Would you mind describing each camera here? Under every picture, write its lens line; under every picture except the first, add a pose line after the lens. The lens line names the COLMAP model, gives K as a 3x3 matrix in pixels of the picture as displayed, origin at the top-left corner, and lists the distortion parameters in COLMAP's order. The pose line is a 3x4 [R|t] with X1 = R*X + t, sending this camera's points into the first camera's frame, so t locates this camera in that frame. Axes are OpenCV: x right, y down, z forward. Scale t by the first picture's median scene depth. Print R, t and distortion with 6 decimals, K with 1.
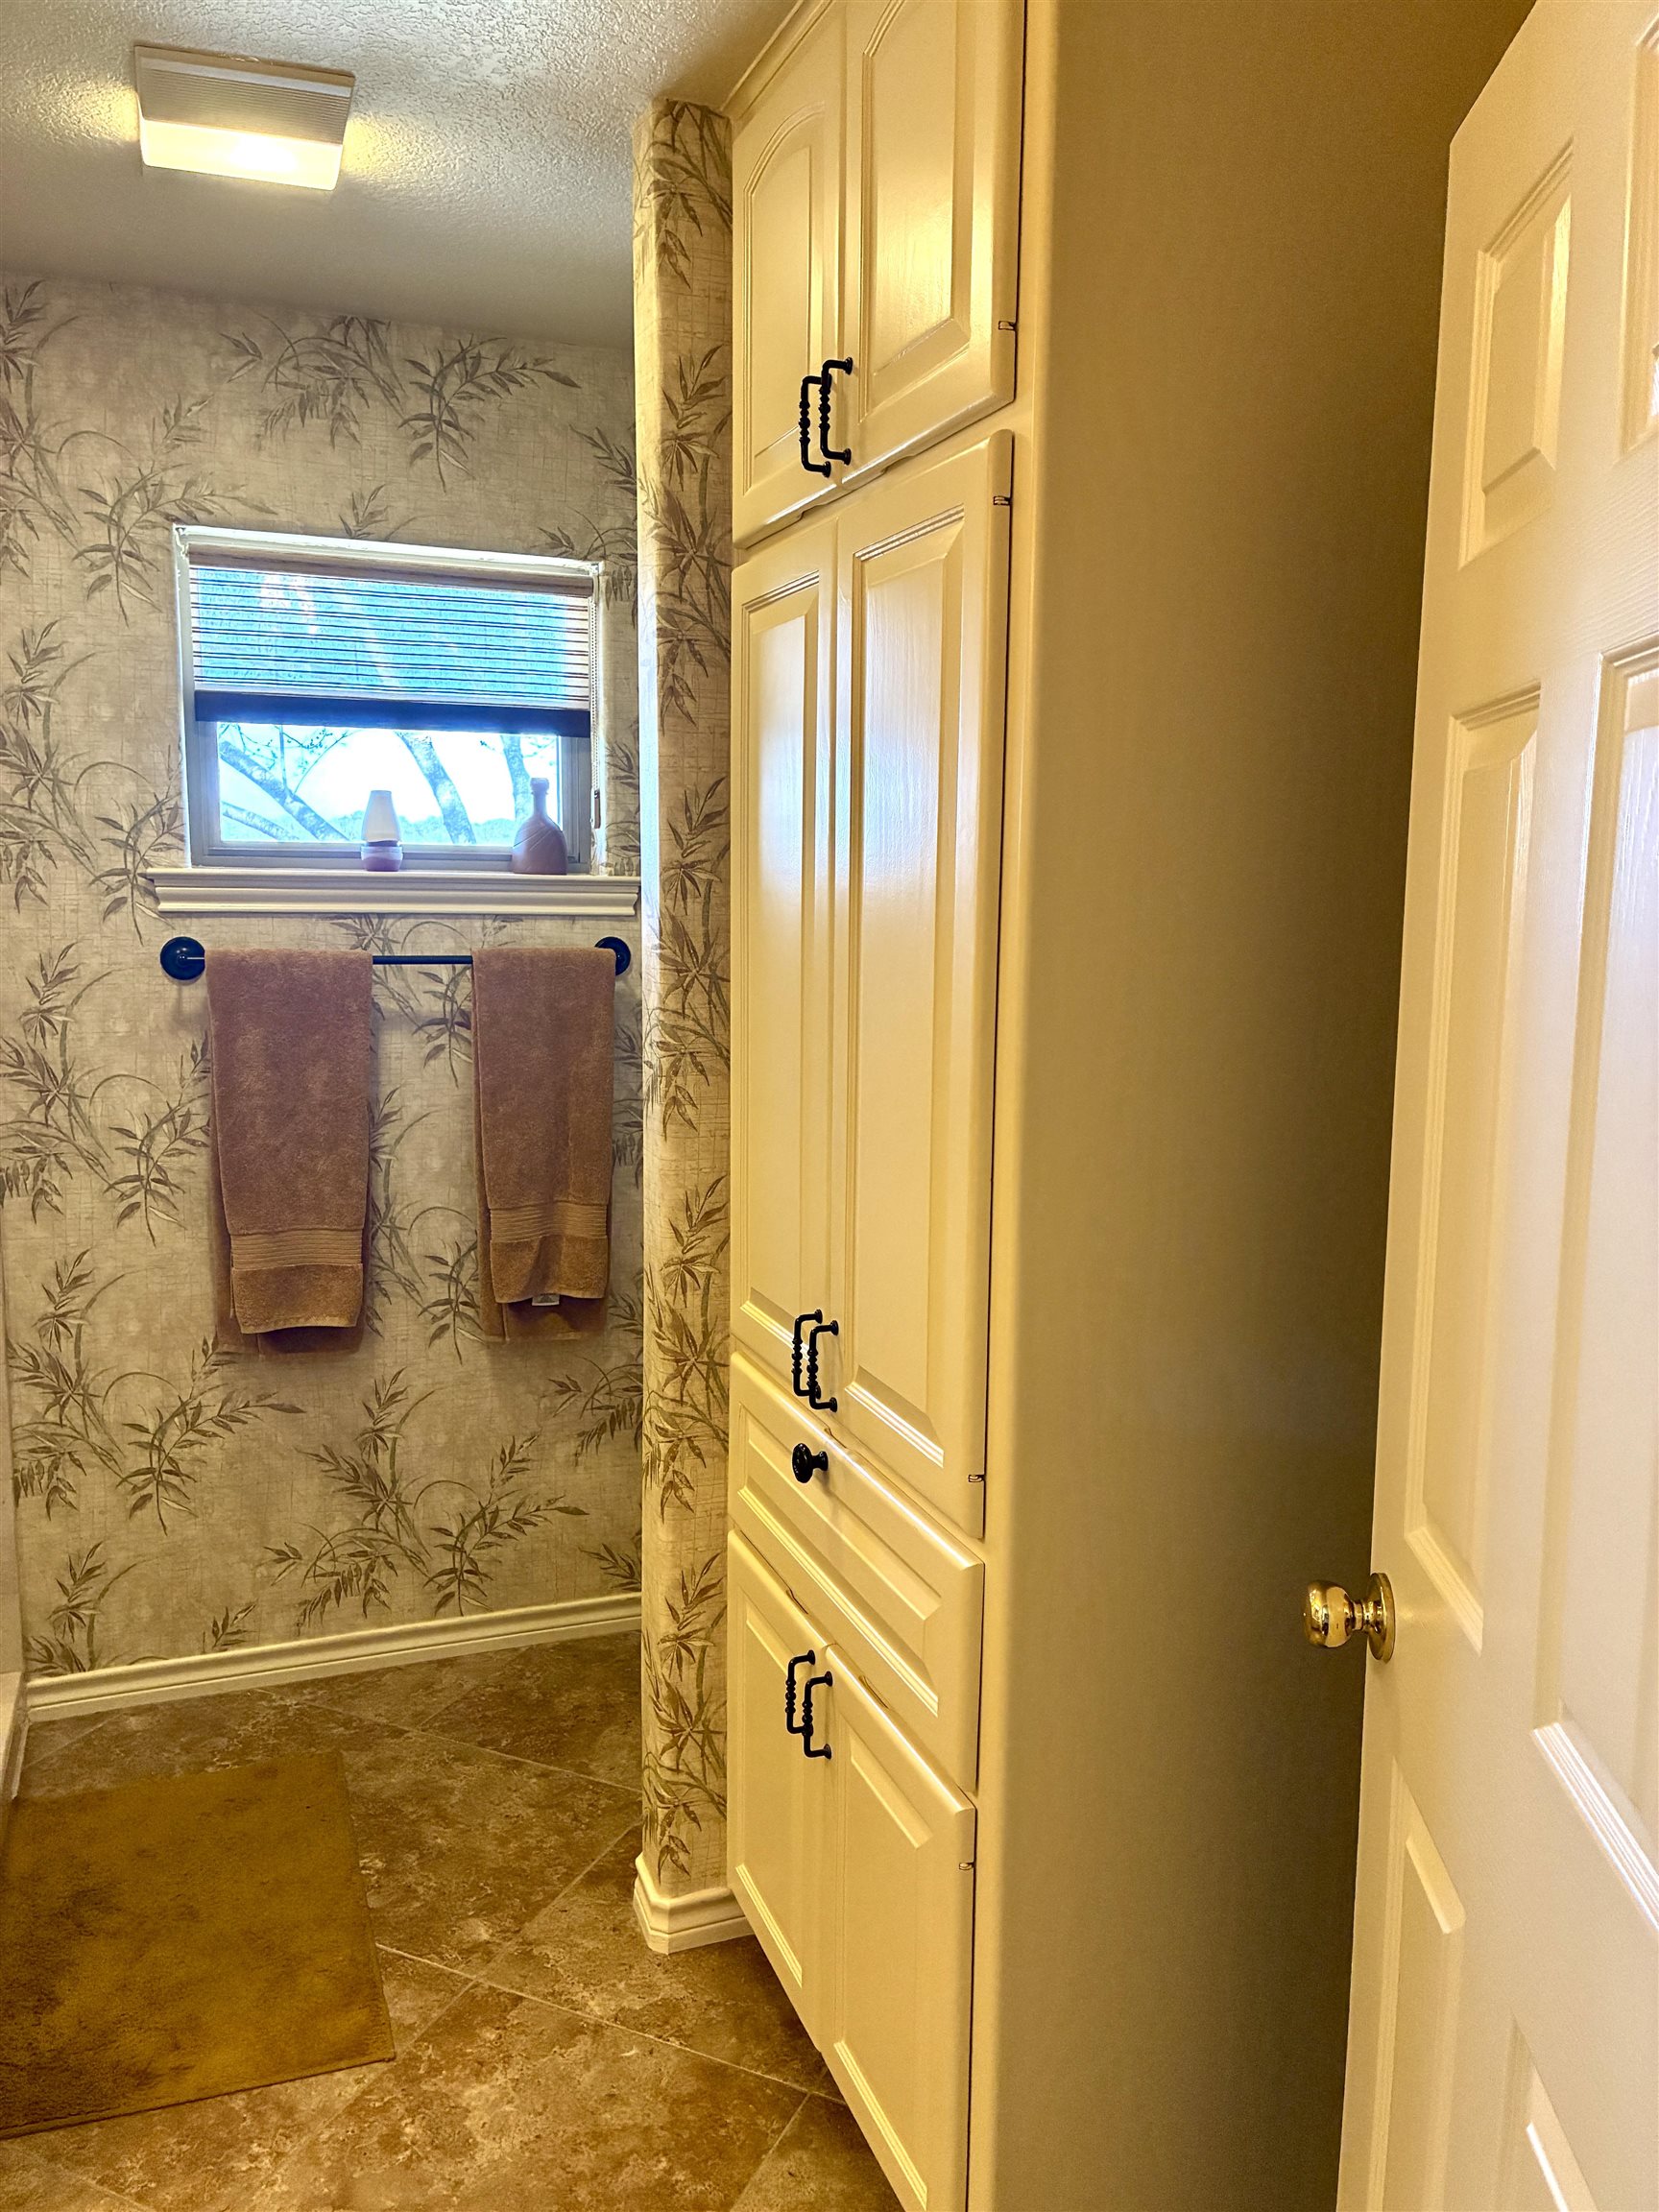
lens RADIAL K [[1676.3, 0, 828.2], [0, 1676.3, 1097.9], [0, 0, 1]] dist [0.052354, -0.069220]
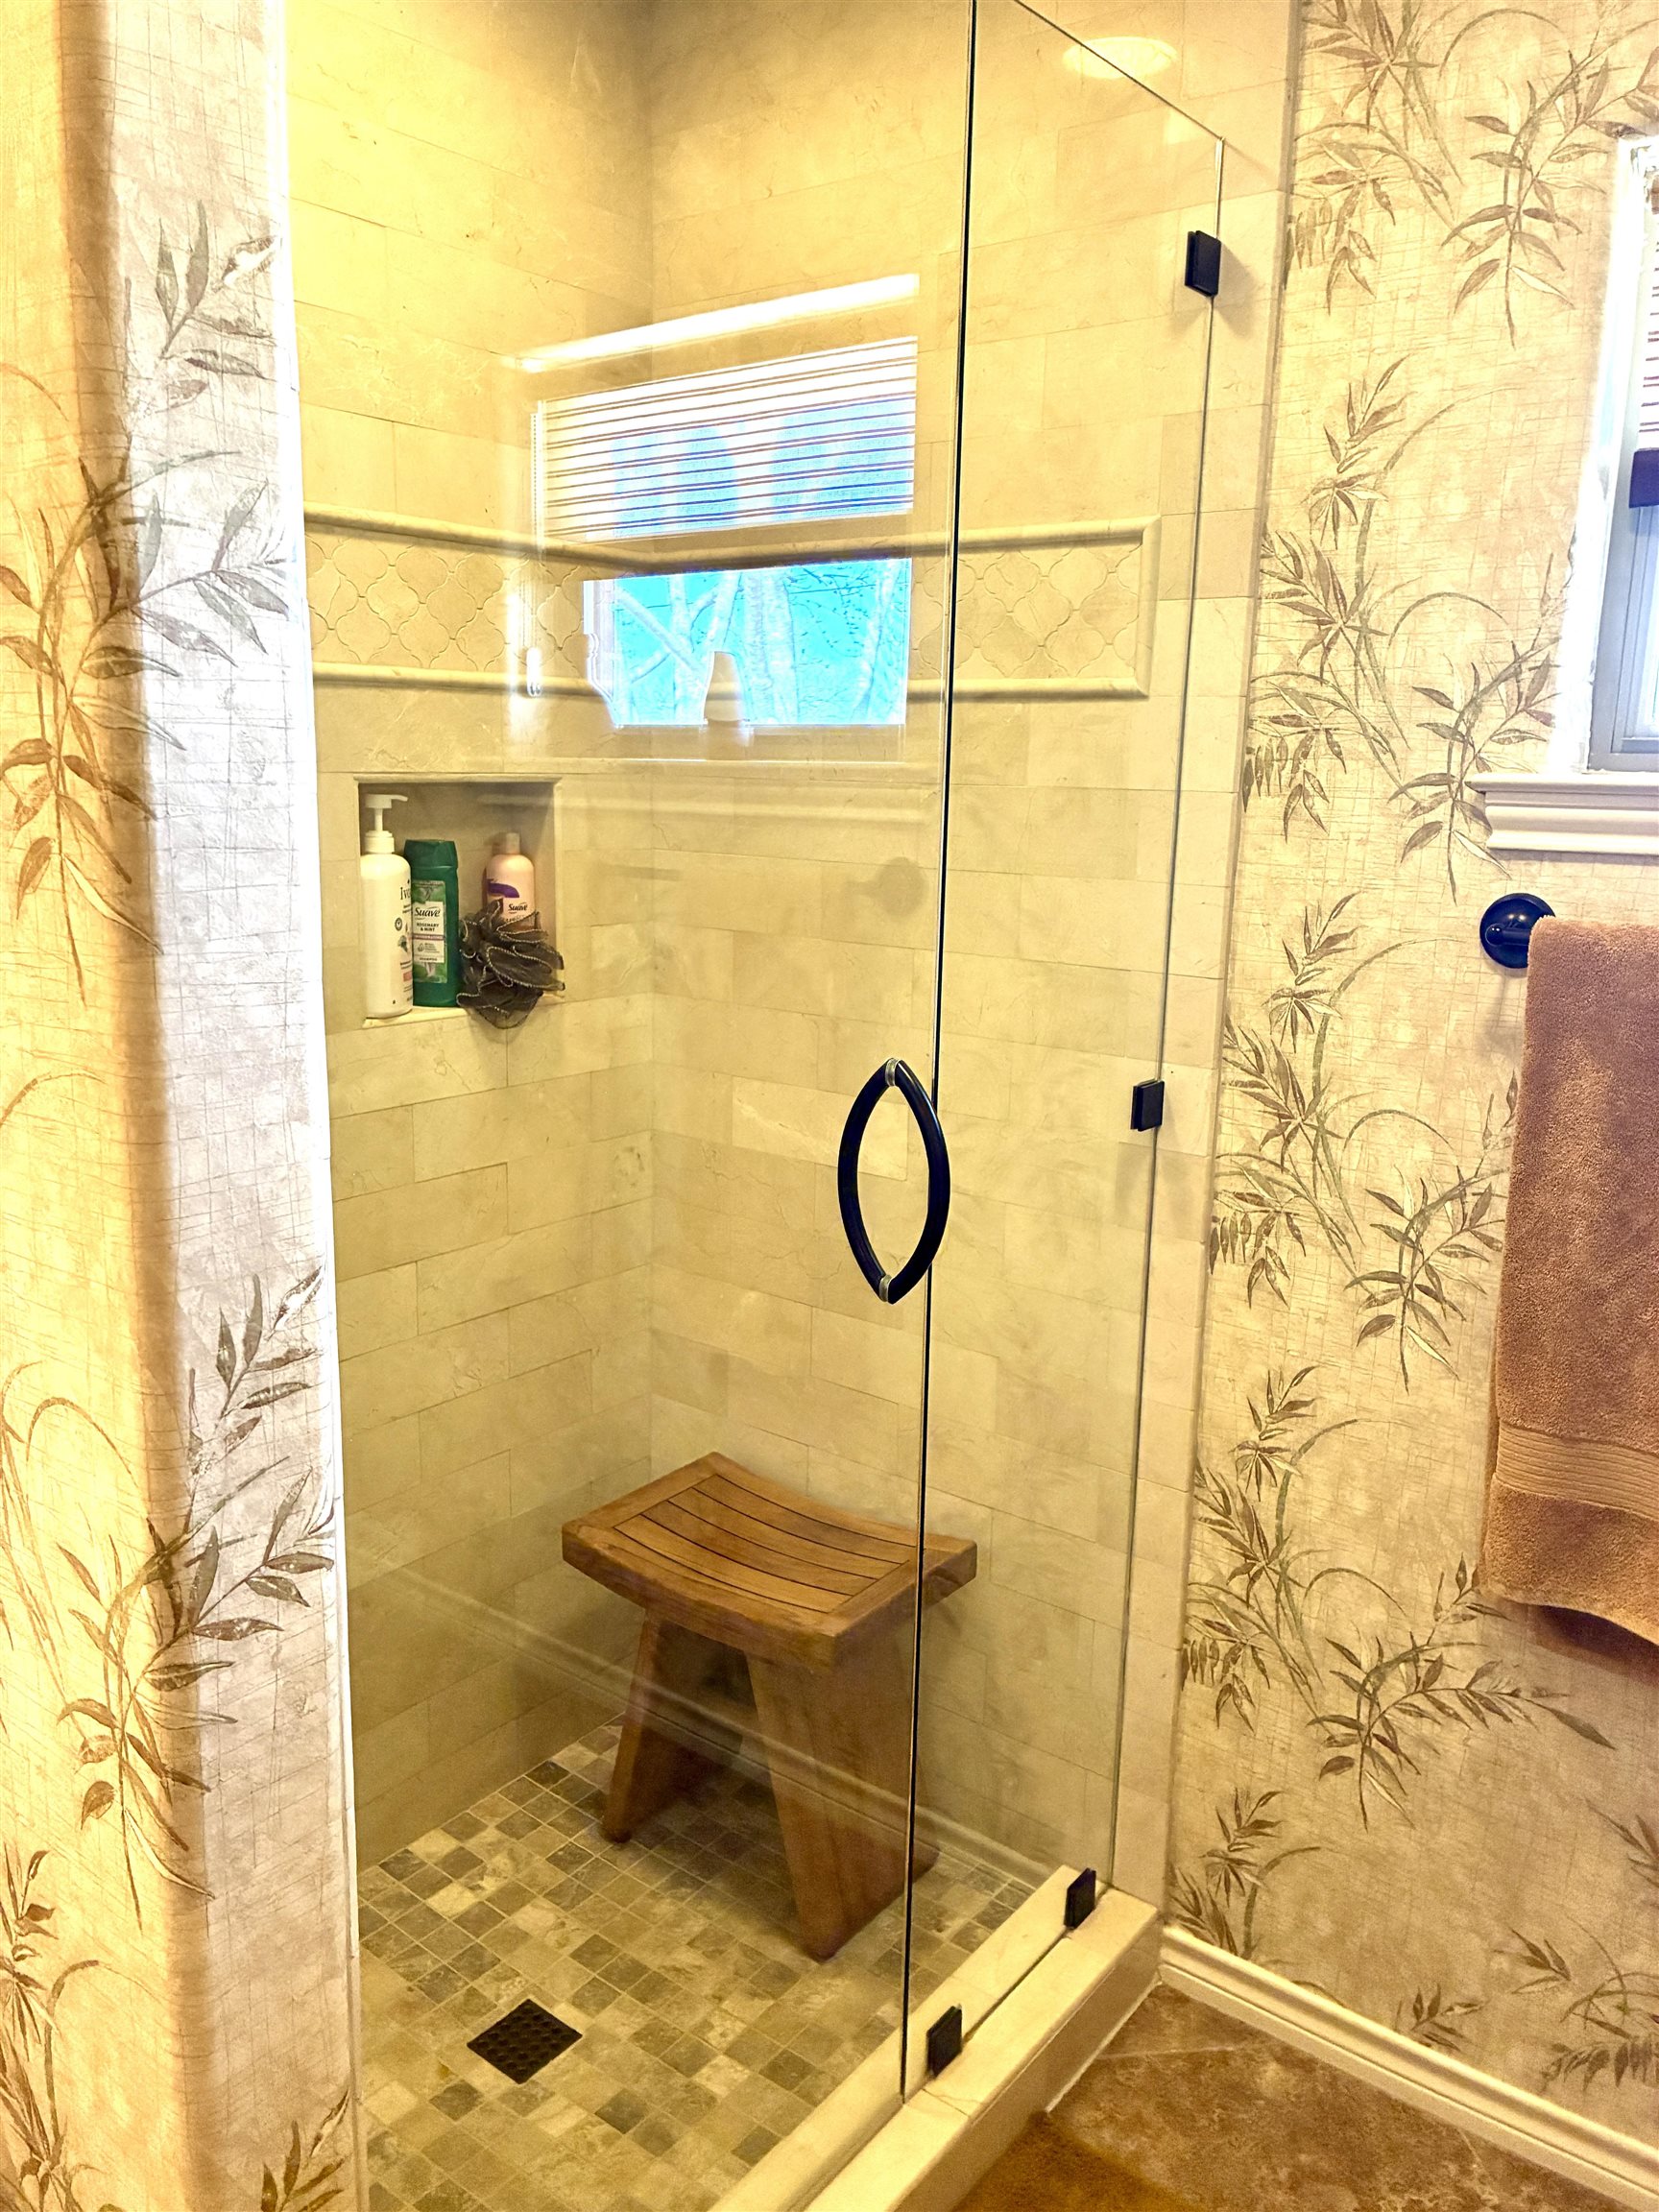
lens RADIAL K [[1676.3, 0, 829.6], [0, 1676.3, 1105.7], [0, 0, 1]] dist [0.052354, -0.069220]
pose [[0.527732, 0.168868, -0.832456, -0.014290], [-0.128931, 0.984608, 0.117997, -0.061032], [0.839569, 0.045059, 0.541382, 0.487706]]
